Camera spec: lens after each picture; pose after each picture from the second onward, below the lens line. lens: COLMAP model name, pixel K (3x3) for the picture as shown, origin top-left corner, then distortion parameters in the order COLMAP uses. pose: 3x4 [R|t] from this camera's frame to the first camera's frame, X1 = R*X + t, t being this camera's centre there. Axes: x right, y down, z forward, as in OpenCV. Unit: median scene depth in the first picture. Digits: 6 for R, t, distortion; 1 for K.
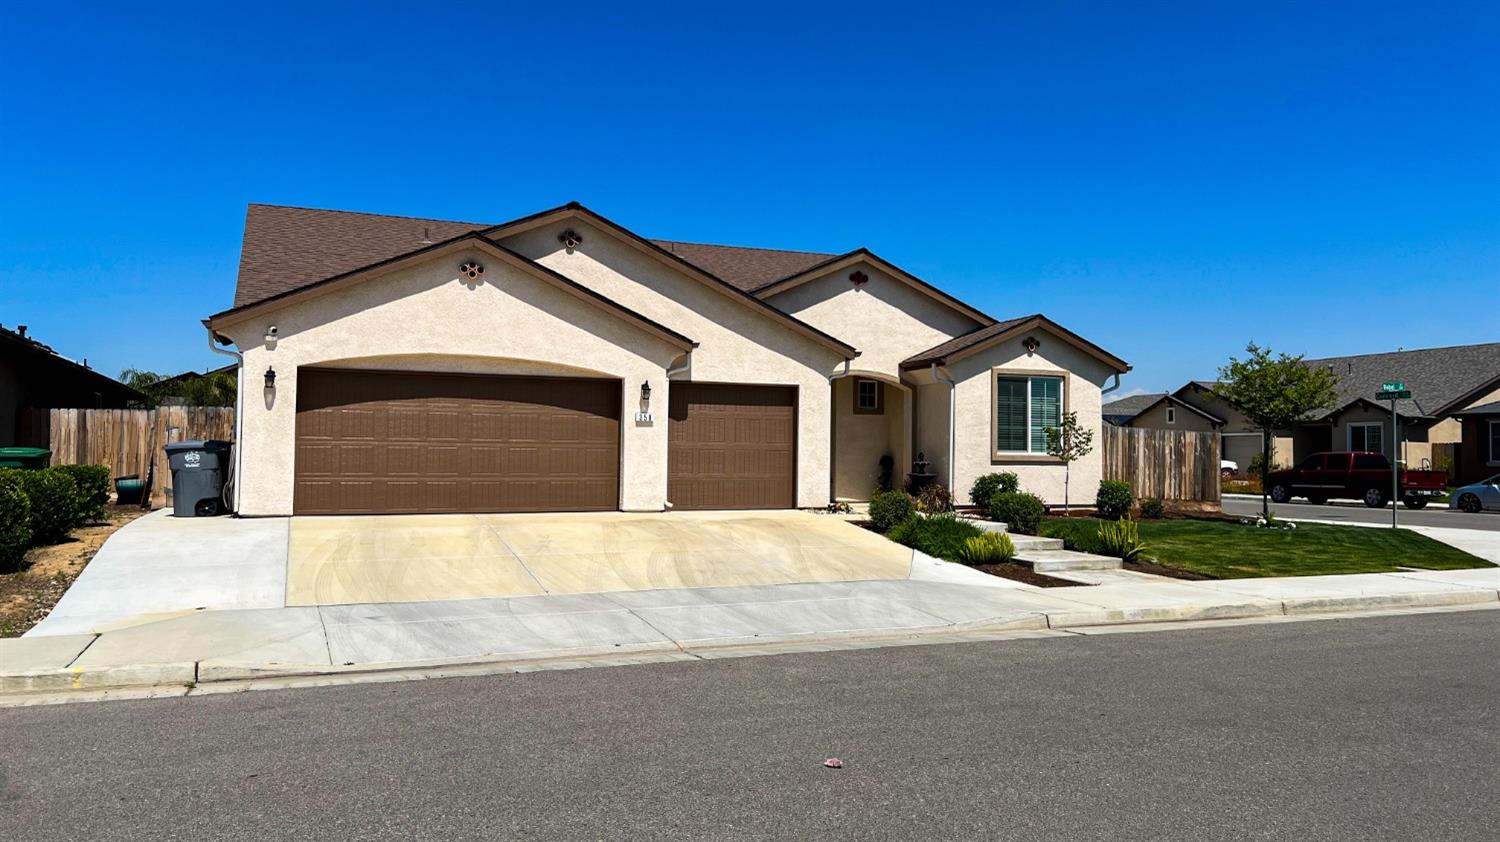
lens RADIAL K [[1111.7, 0, 750.0], [0, 1111.7, 421.0], [0, 0, 1]] dist [0.049168, -0.066724]
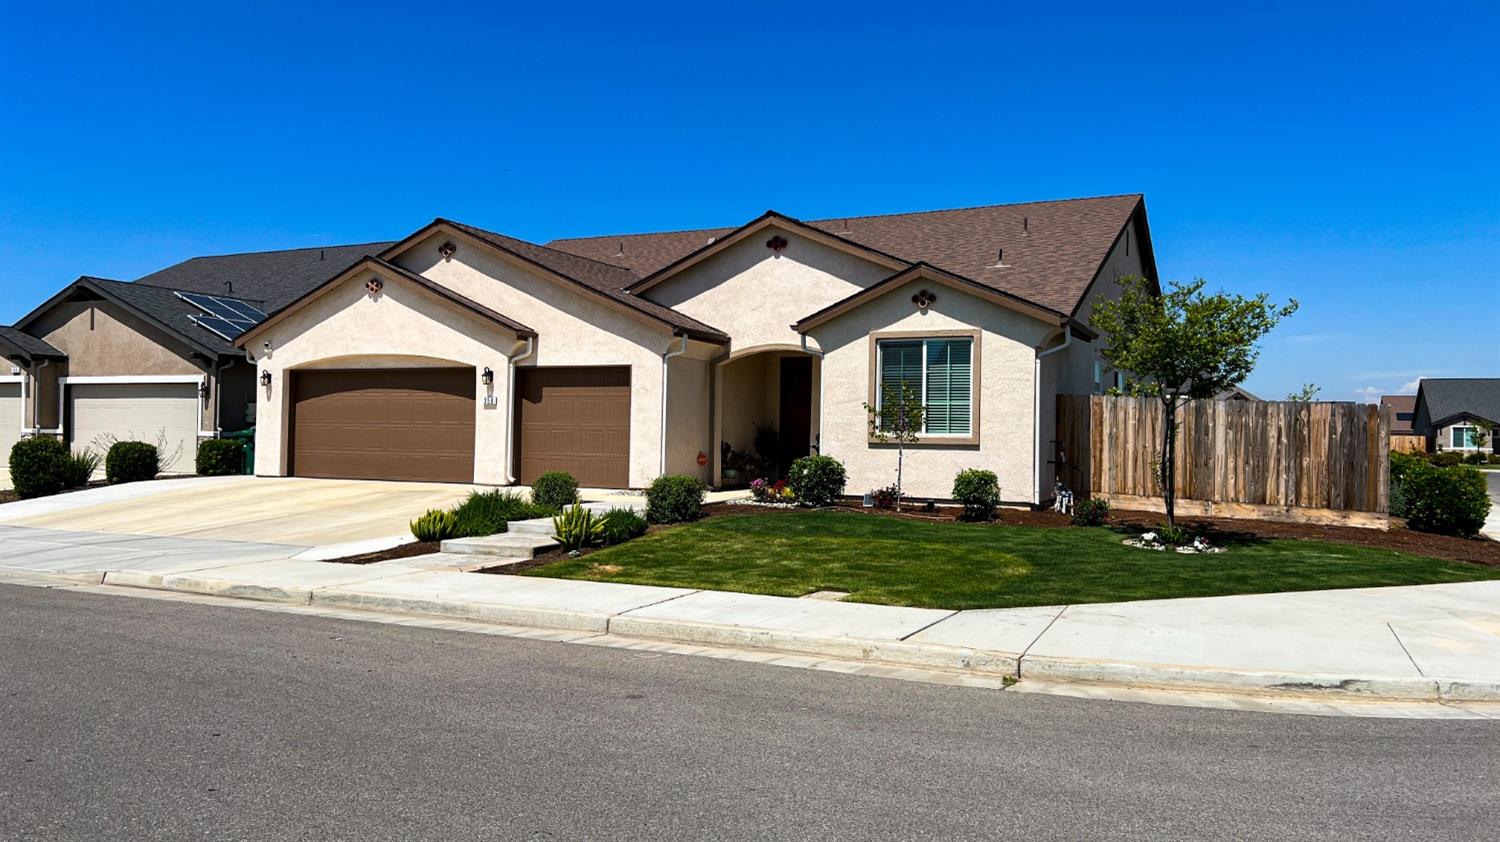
lens RADIAL K [[1120.2, 0, 757.0], [0, 1120.2, 422.4], [0, 0, 1]] dist [0.058045, -0.075406]
pose [[0.678353, -0.008276, -0.734689, 0.864741], [0.014884, 0.999886, 0.002479, 0.018622], [0.734585, -0.012617, 0.678399, 0.405926]]
